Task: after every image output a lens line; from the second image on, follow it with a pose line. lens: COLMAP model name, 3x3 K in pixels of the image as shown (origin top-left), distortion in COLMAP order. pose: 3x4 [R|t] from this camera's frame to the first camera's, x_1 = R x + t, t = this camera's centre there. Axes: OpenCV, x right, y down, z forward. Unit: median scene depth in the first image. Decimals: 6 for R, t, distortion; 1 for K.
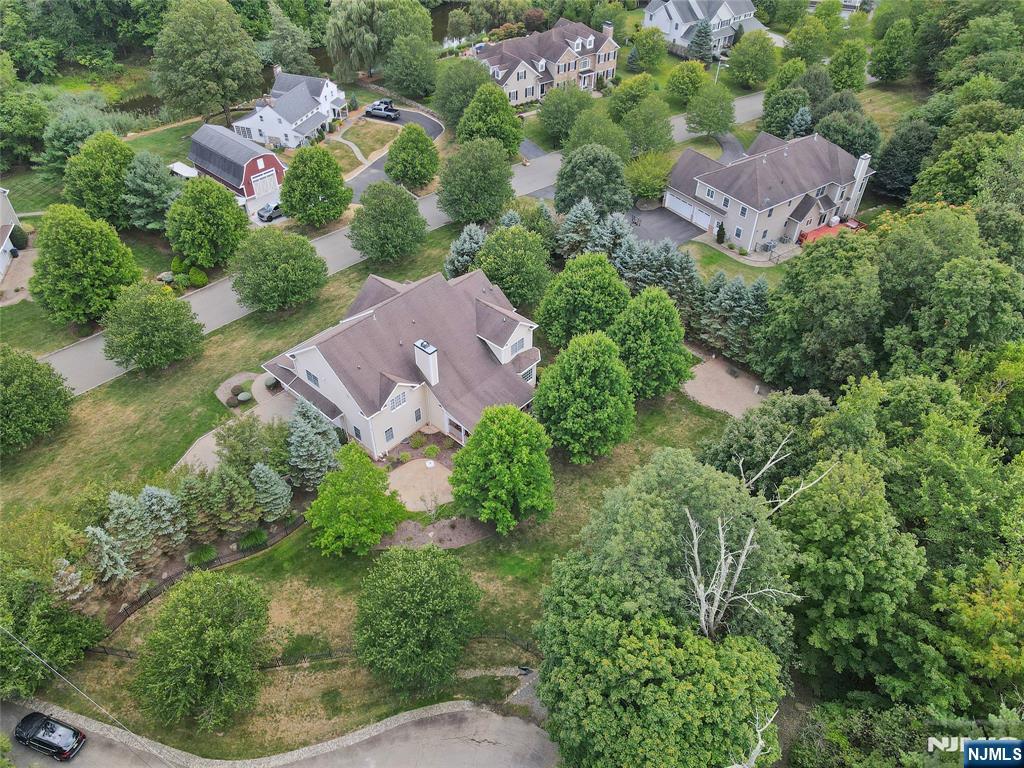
lens RADIAL K [[745.5, 0, 512.0], [0, 745.5, 384.0], [0, 0, 1]] dist [0.011310, 0.009745]
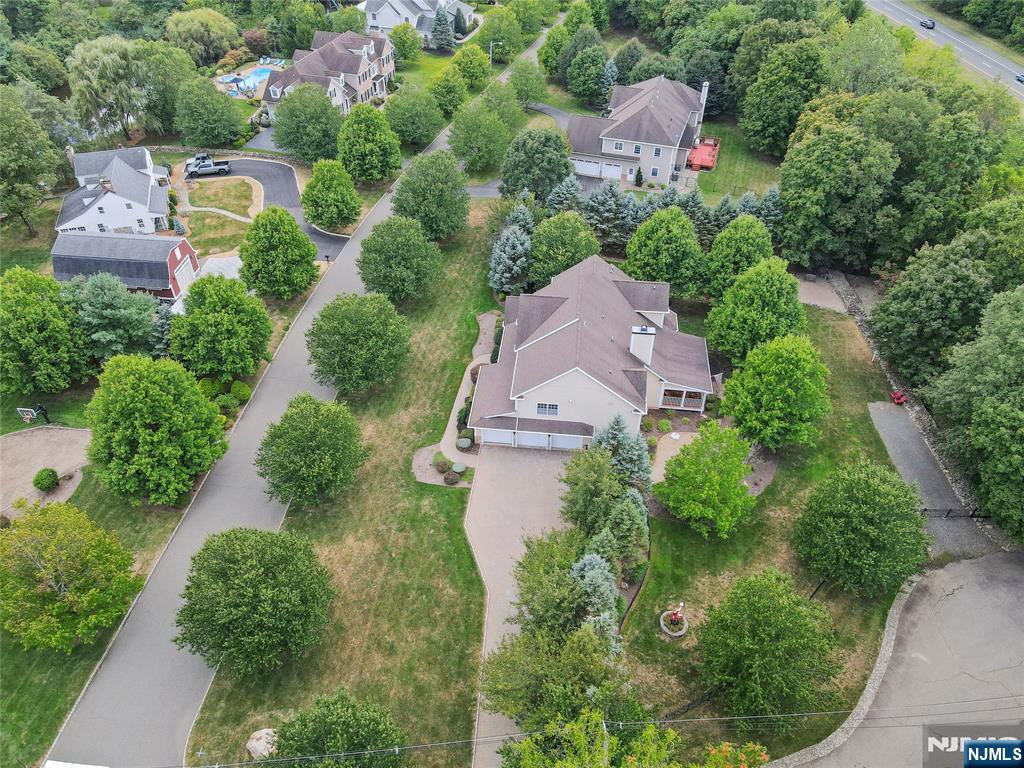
lens RADIAL K [[745.5, 0, 512.0], [0, 745.5, 384.0], [0, 0, 1]] dist [0.011310, 0.009745]
pose [[0.806390, -0.394133, 0.440902, -0.496472], [0.395251, 0.913758, 0.093935, -0.100323], [-0.439900, 0.098518, 0.892626, 0.115676]]
